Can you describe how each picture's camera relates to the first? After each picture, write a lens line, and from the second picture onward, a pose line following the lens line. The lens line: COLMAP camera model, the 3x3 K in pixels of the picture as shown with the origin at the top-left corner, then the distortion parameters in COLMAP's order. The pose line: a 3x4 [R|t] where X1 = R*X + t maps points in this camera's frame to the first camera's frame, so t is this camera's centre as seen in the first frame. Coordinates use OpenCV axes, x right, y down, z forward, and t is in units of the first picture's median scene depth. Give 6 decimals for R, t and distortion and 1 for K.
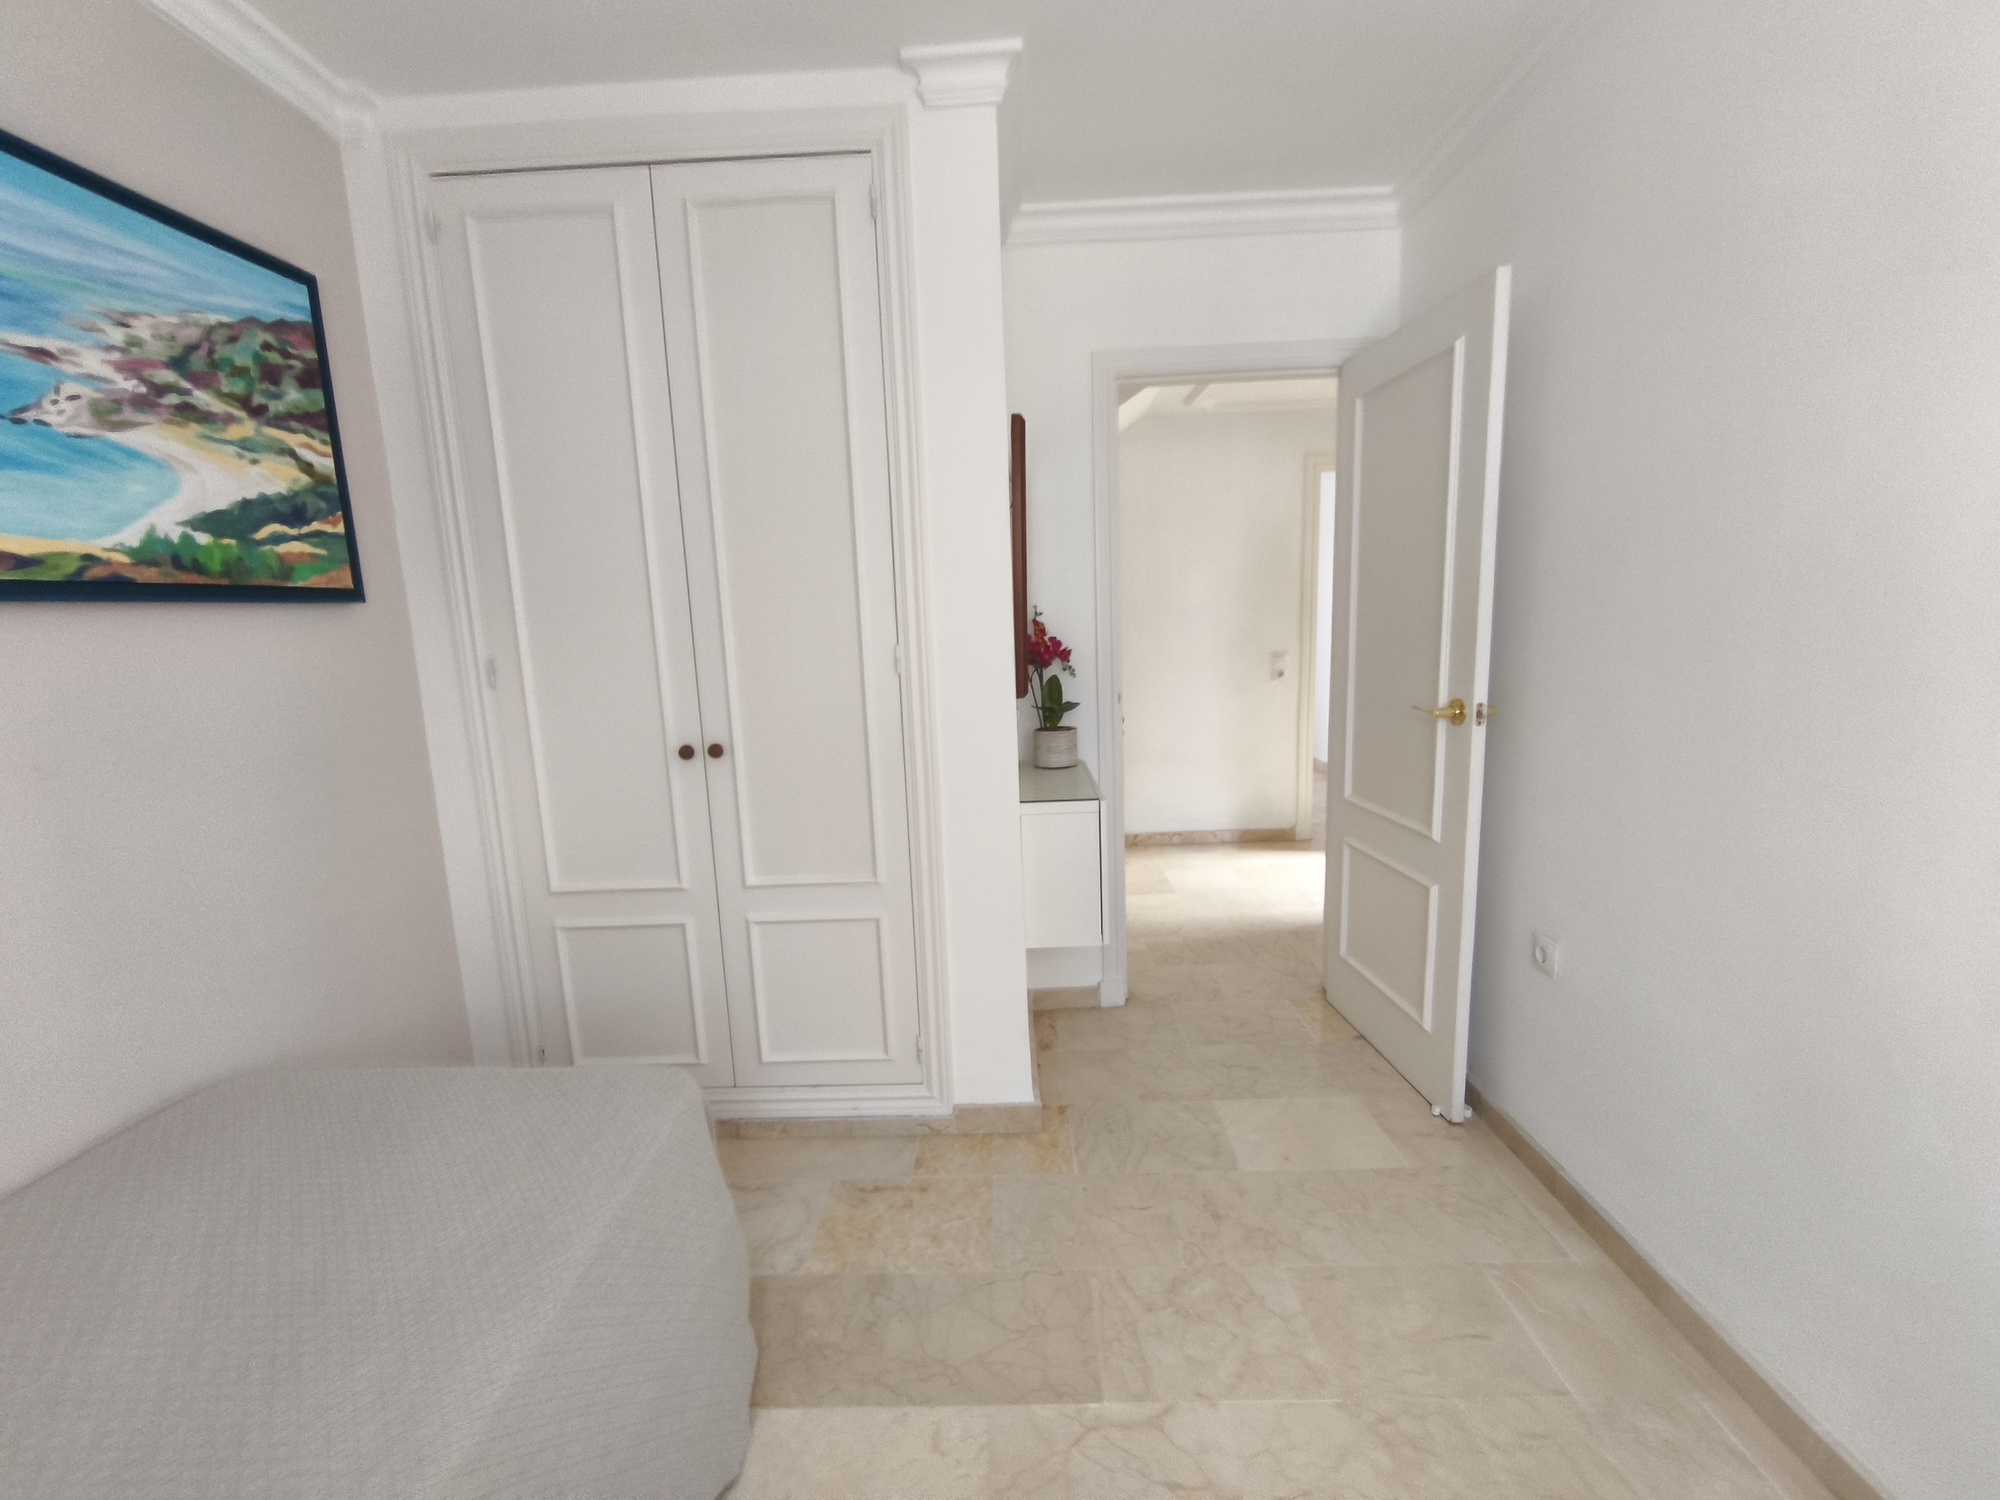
lens RADIAL K [[831.5, 0, 997.2], [0, 831.5, 755.1], [0, 0, 1]] dist [-0.002082, -0.002685]
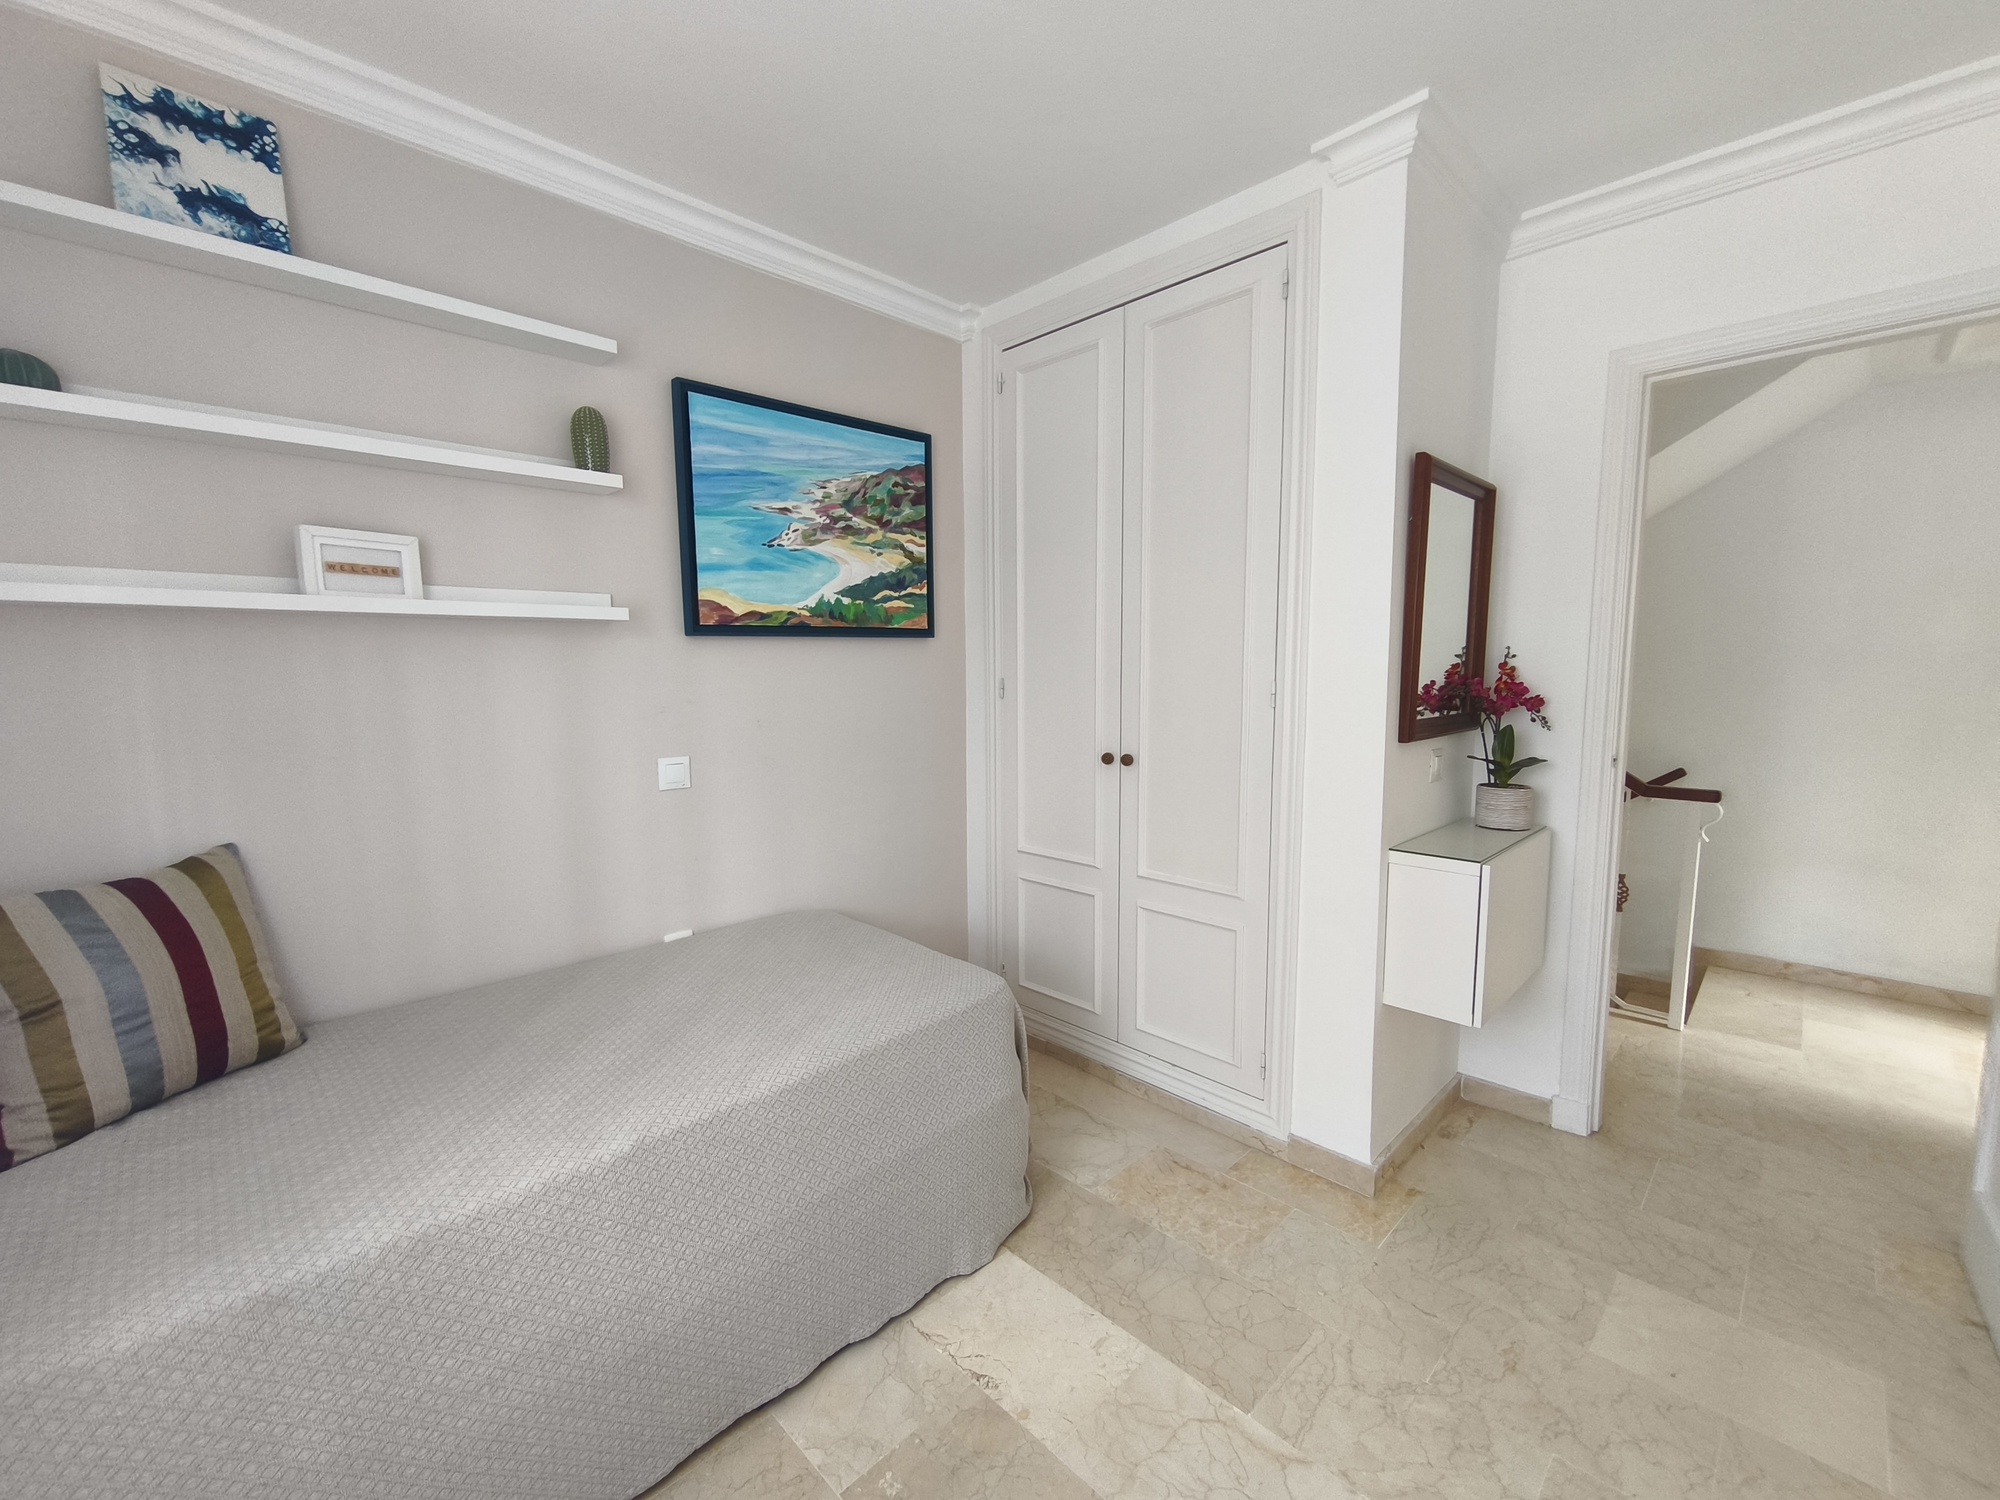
lens RADIAL K [[831.2, 0, 994.2], [0, 831.2, 757.7], [0, 0, 1]] dist [0.000783, -0.002629]
pose [[0.712866, 0.109274, -0.692735, 0.517295], [-0.134500, 0.990752, 0.017876, -0.005797], [0.688282, 0.080430, 0.720971, -0.028220]]
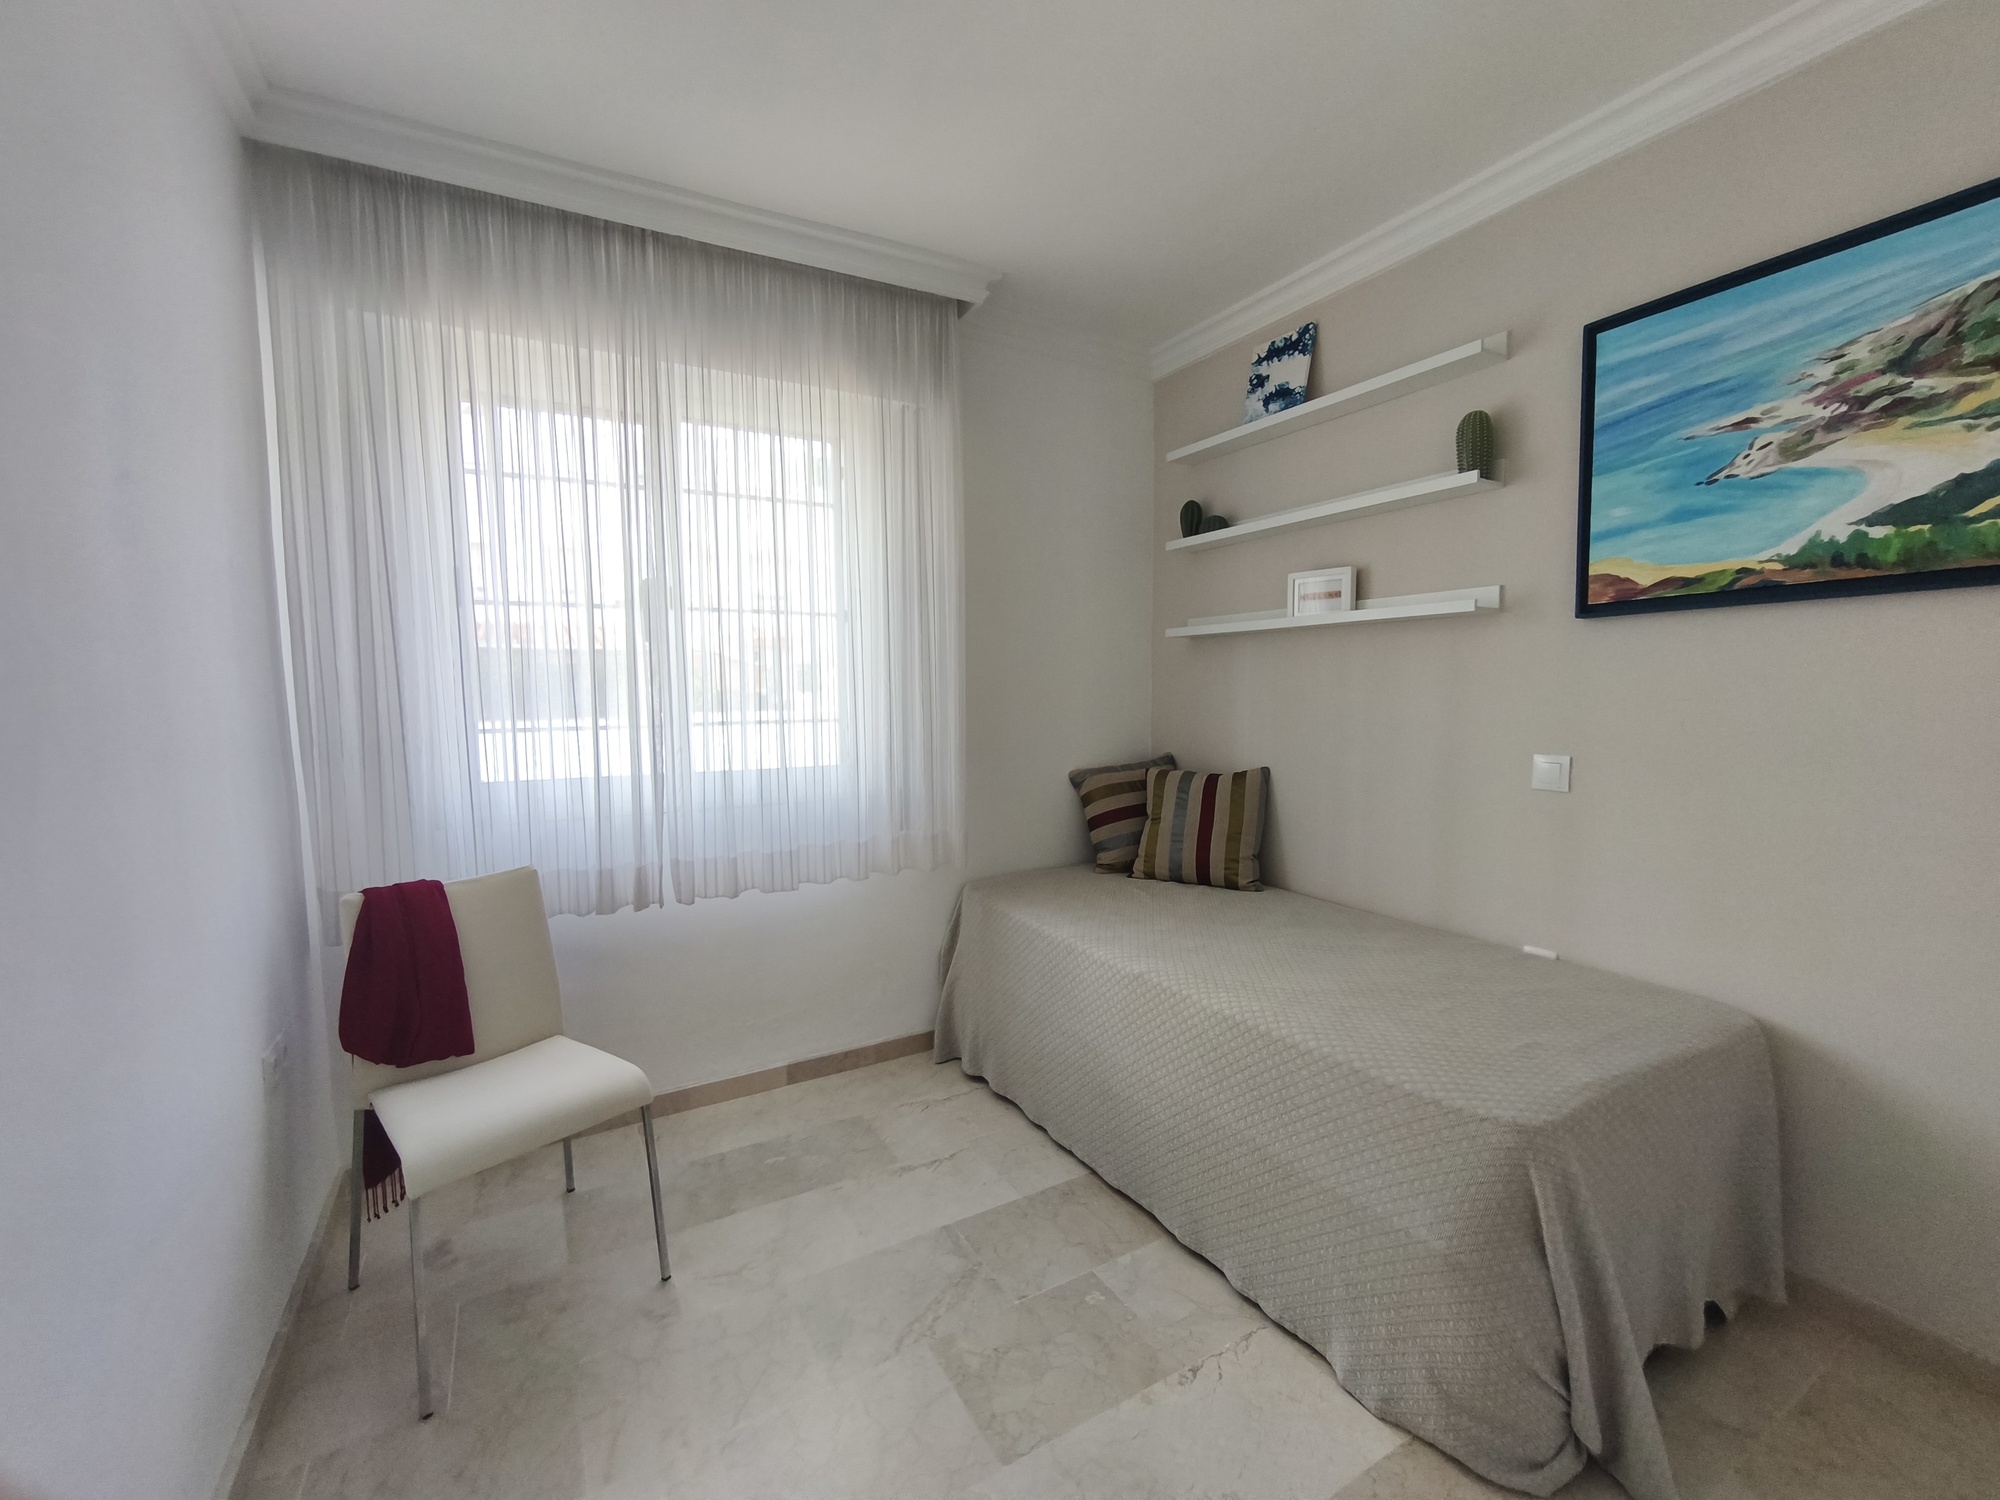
lens RADIAL K [[835.3, 0, 995.2], [0, 835.3, 757.4], [0, 0, 1]] dist [-0.001749, -0.000609]
pose [[-0.859359, 0.088369, -0.503680, 0.530278], [-0.041058, 0.969853, 0.240209, -0.191619], [0.509723, 0.227106, -0.829823, 1.350942]]
